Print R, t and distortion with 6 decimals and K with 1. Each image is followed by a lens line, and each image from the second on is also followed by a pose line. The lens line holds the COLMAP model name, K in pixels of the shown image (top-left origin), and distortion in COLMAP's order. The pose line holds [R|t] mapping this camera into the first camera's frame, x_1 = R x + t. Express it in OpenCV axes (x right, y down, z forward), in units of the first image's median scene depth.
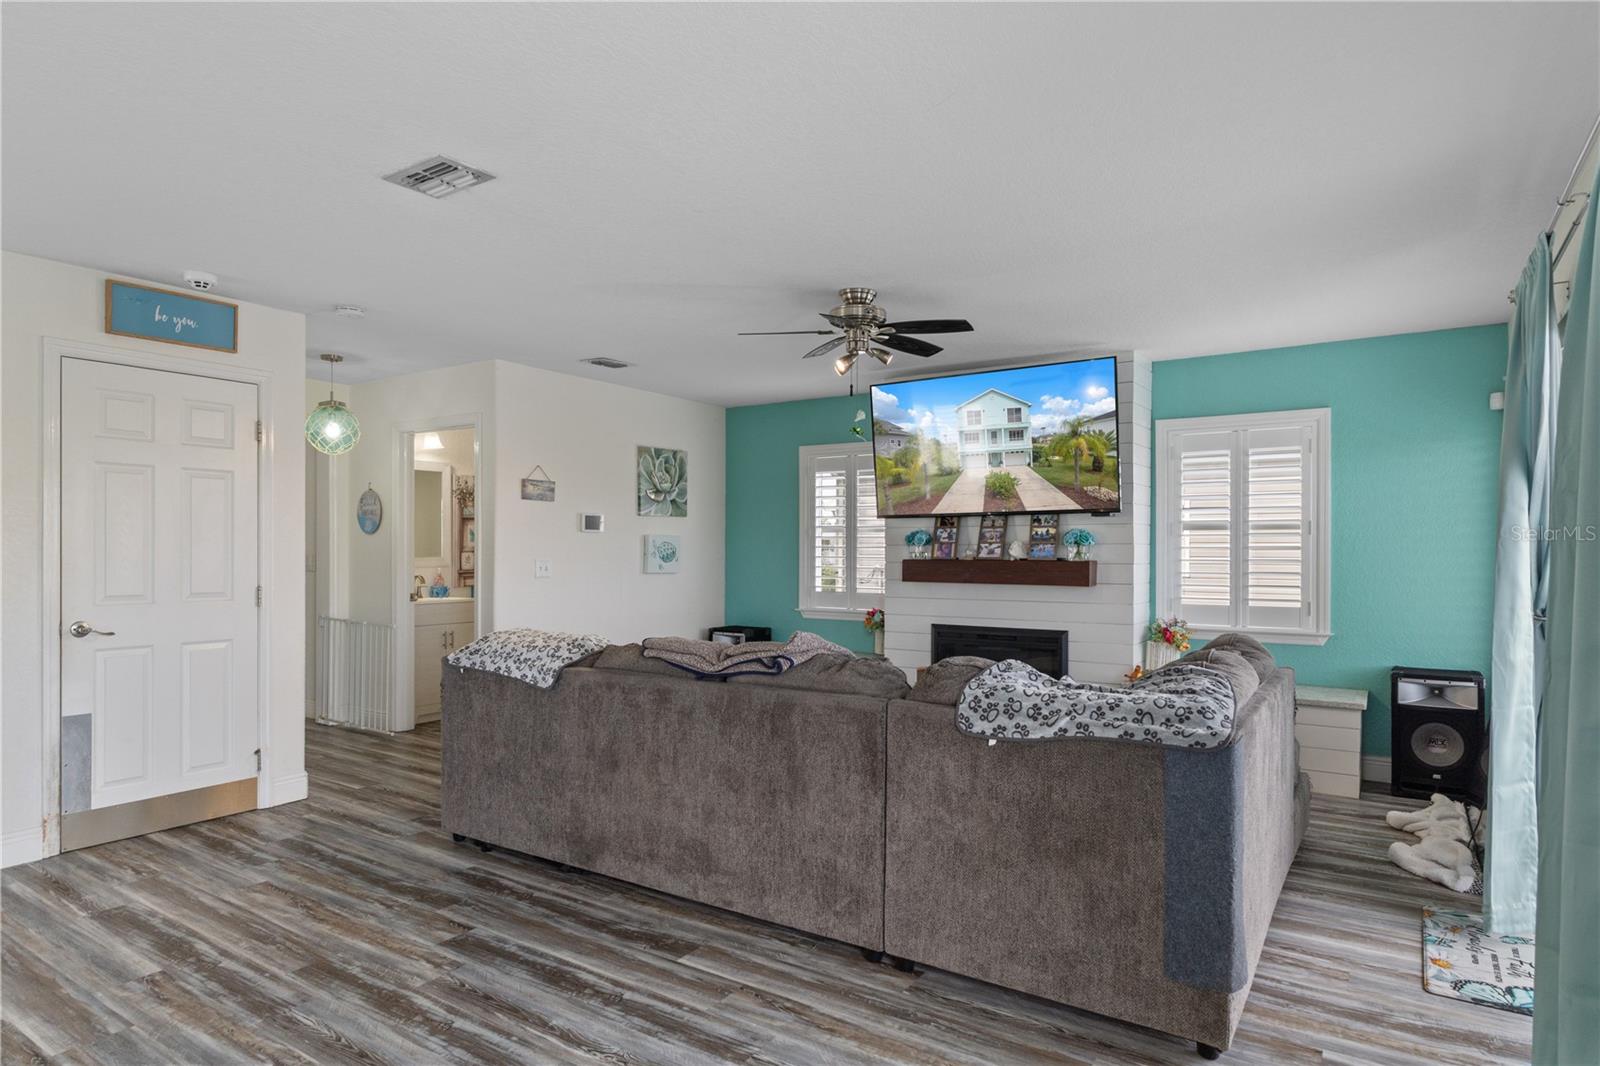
lens RADIAL K [[898.1, 0, 801.8], [0, 898.1, 544.7], [0, 0, 1]] dist [0.001859, -0.000358]
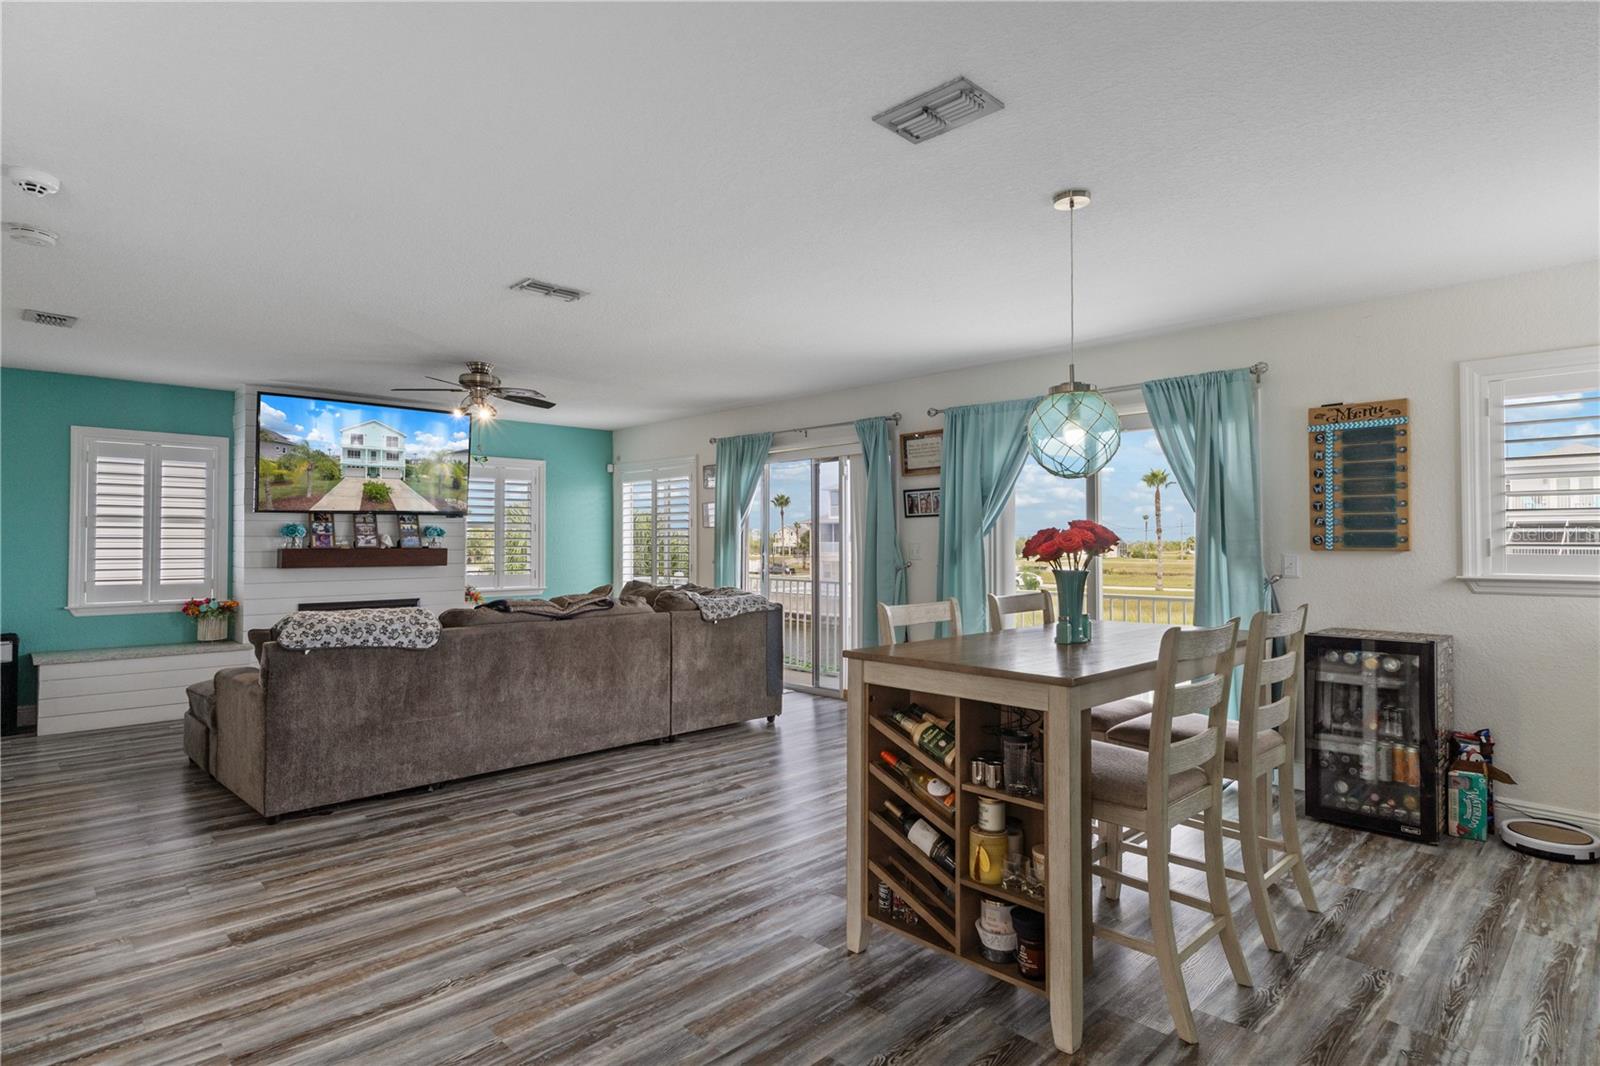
lens RADIAL K [[818.9, 0, 793.6], [0, 818.9, 527.7], [0, 0, 1]] dist [0.002134, -0.000734]
pose [[0.216129, 0.016480, 0.976226, -1.428115], [-0.002040, 0.999863, -0.016428, 0.009415], [-0.976363, 0.001559, 0.216133, 0.274143]]
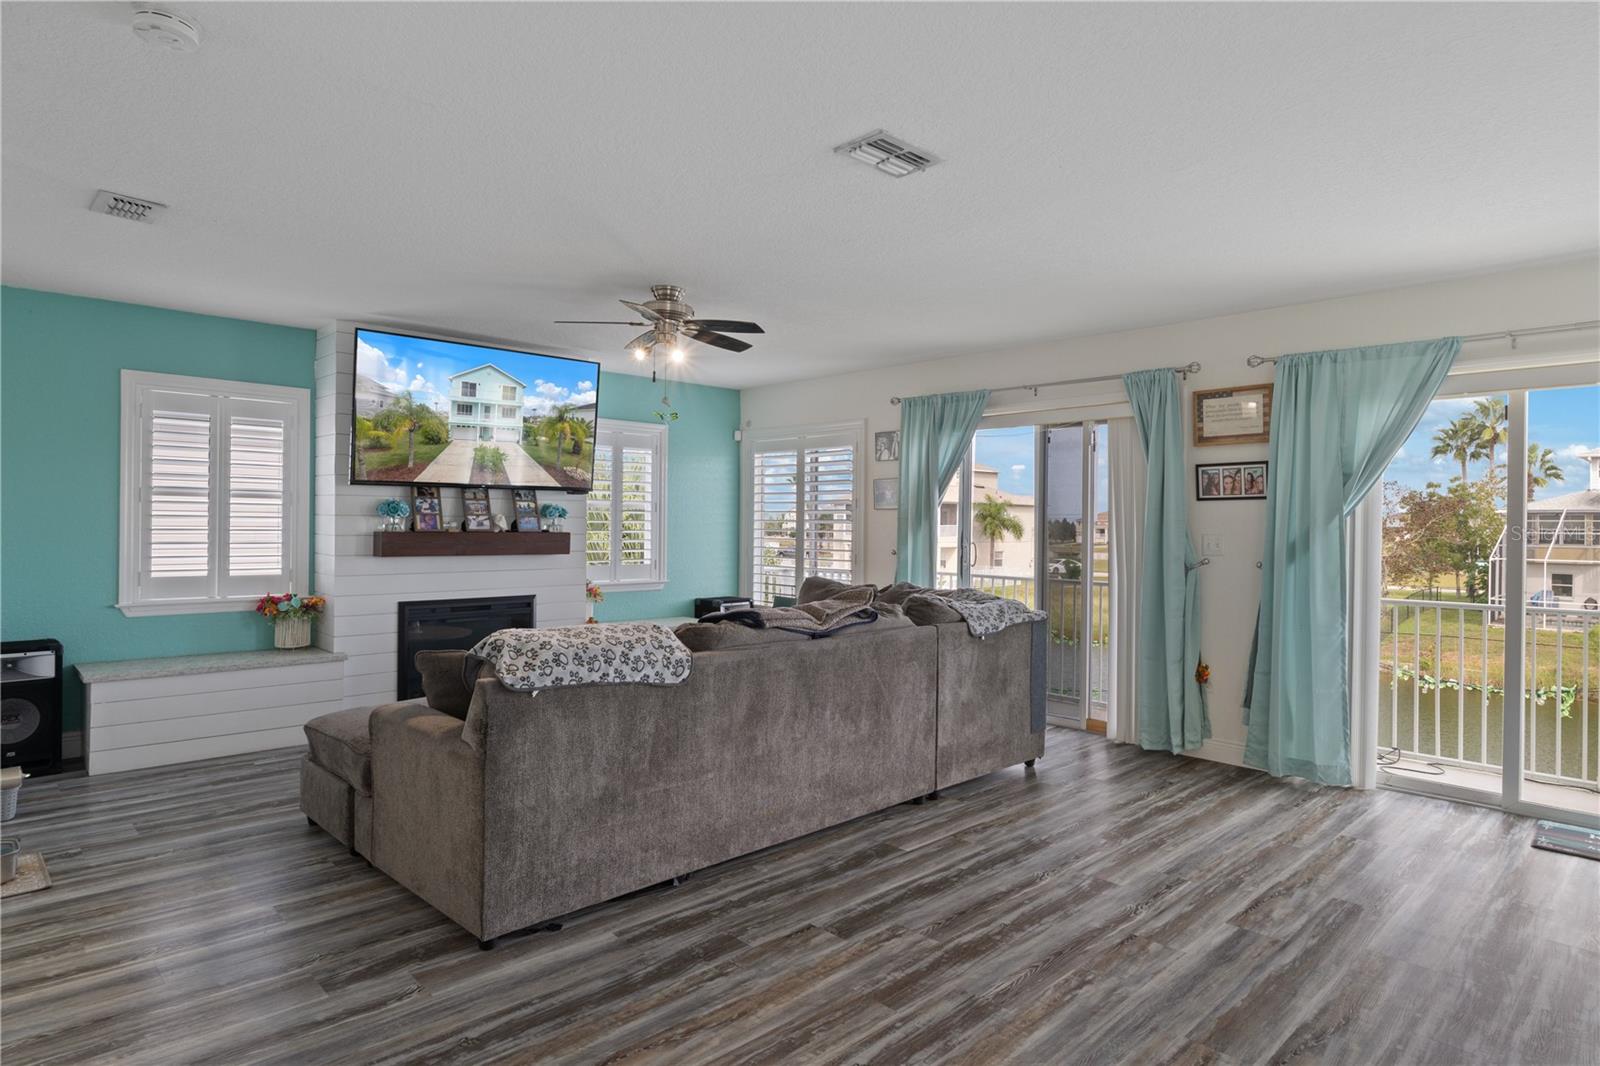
lens RADIAL K [[878.0, 0, 794.4], [0, 878.0, 527.1], [0, 0, 1]] dist [-0.003763, 0.000886]
pose [[0.228557, -0.002808, 0.973526, -1.197760], [-0.013123, 0.999896, 0.005965, 0.001612], [-0.973442, -0.014139, 0.228496, 0.765570]]
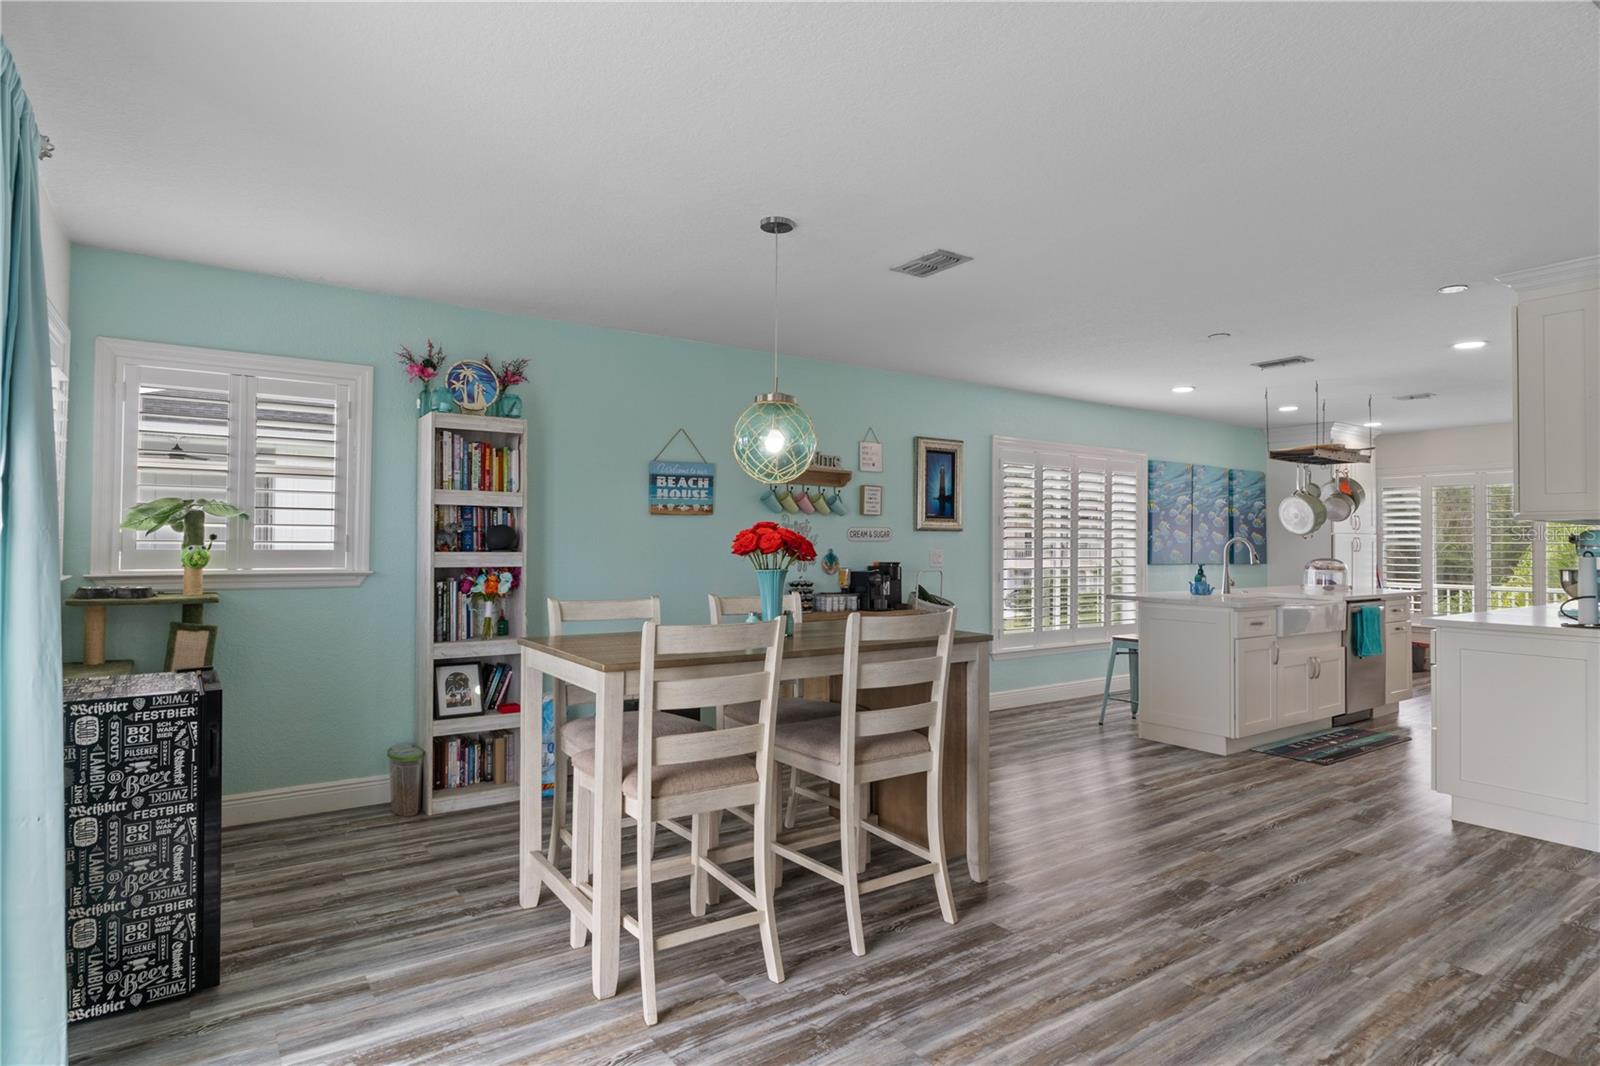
lens RADIAL K [[878.0, 0, 794.4], [0, 878.0, 527.1], [0, 0, 1]] dist [-0.003763, 0.000886]
pose [[-0.366442, -0.020885, -0.930207, 0.378893], [-0.007248, 0.999782, -0.019592, 0.012381], [0.930413, -0.000437, -0.366513, 0.555348]]
